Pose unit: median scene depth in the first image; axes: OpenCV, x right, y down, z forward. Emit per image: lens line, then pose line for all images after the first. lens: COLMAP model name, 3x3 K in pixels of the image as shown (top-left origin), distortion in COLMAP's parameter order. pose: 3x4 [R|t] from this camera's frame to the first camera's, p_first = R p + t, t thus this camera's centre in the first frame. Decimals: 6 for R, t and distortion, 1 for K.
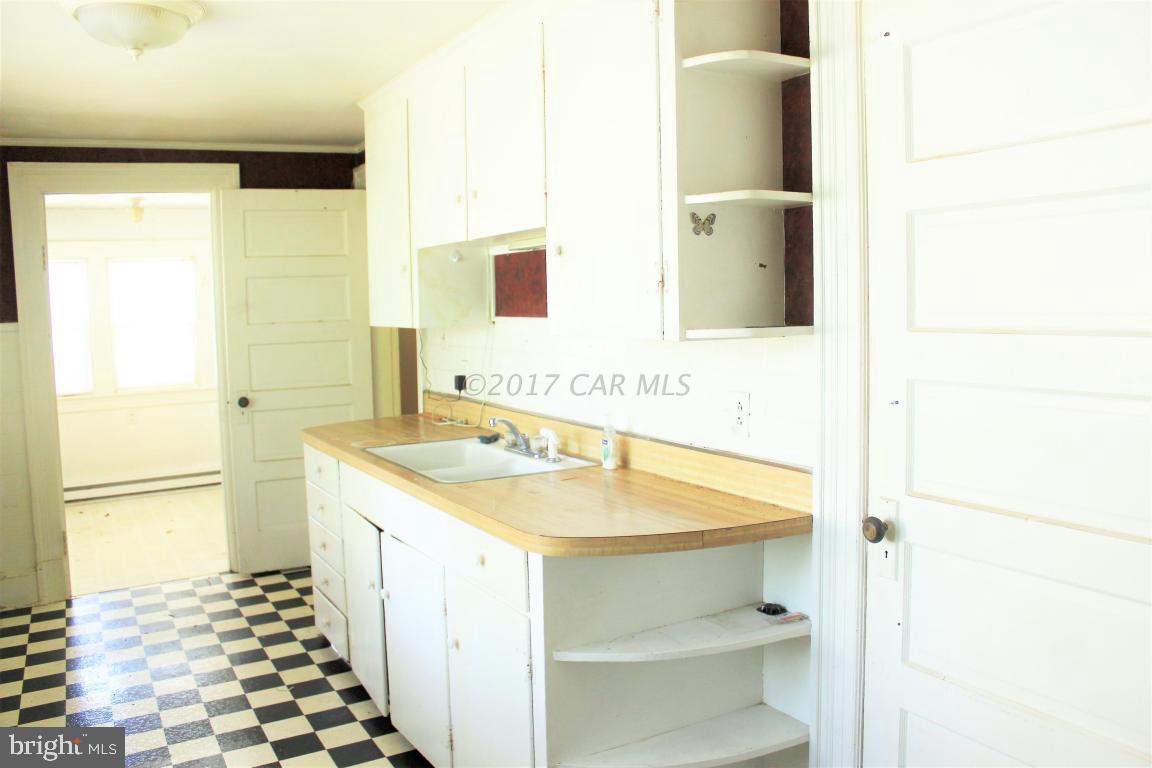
lens RADIAL K [[951.6, 0, 576.0], [0, 951.6, 384.0], [0, 0, 1]] dist [-0.167284, 0.150328]
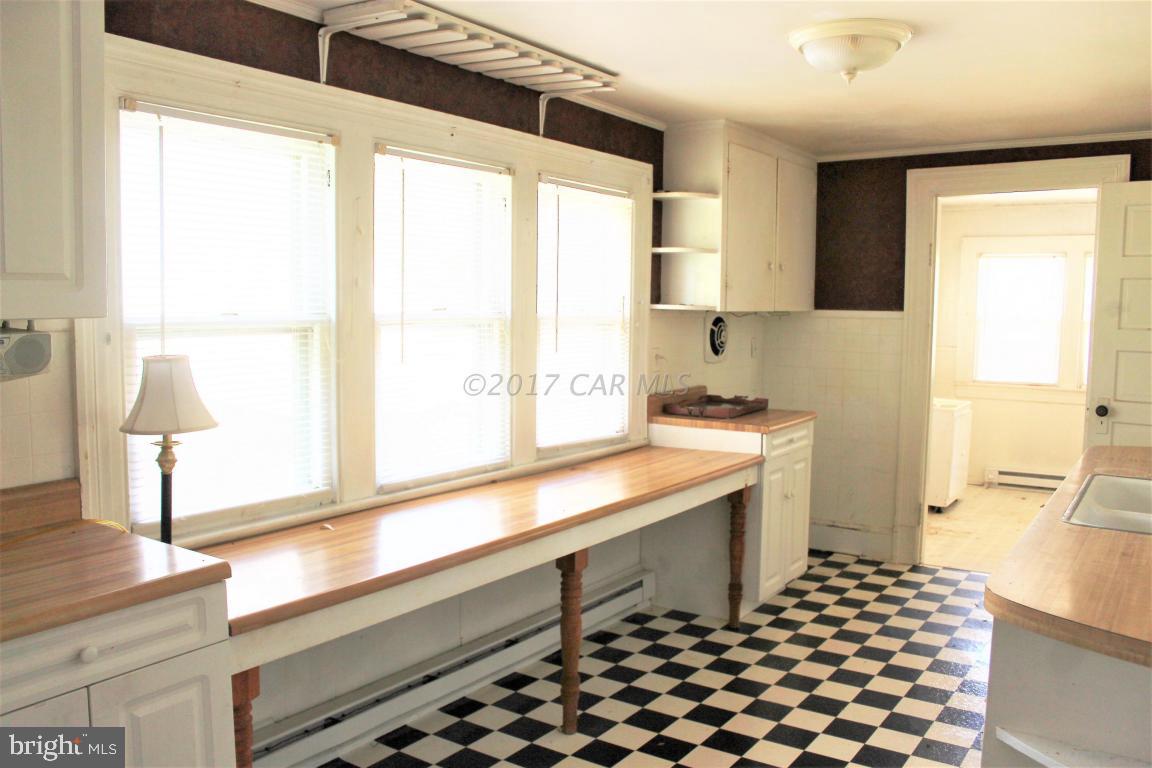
lens RADIAL K [[951.6, 0, 576.0], [0, 951.6, 384.0], [0, 0, 1]] dist [-0.167284, 0.150328]
pose [[0.453251, 0.115372, -0.883885, 0.226542], [-0.104115, 0.991653, 0.076049, -0.023249], [0.885282, 0.057556, 0.461480, 0.111491]]
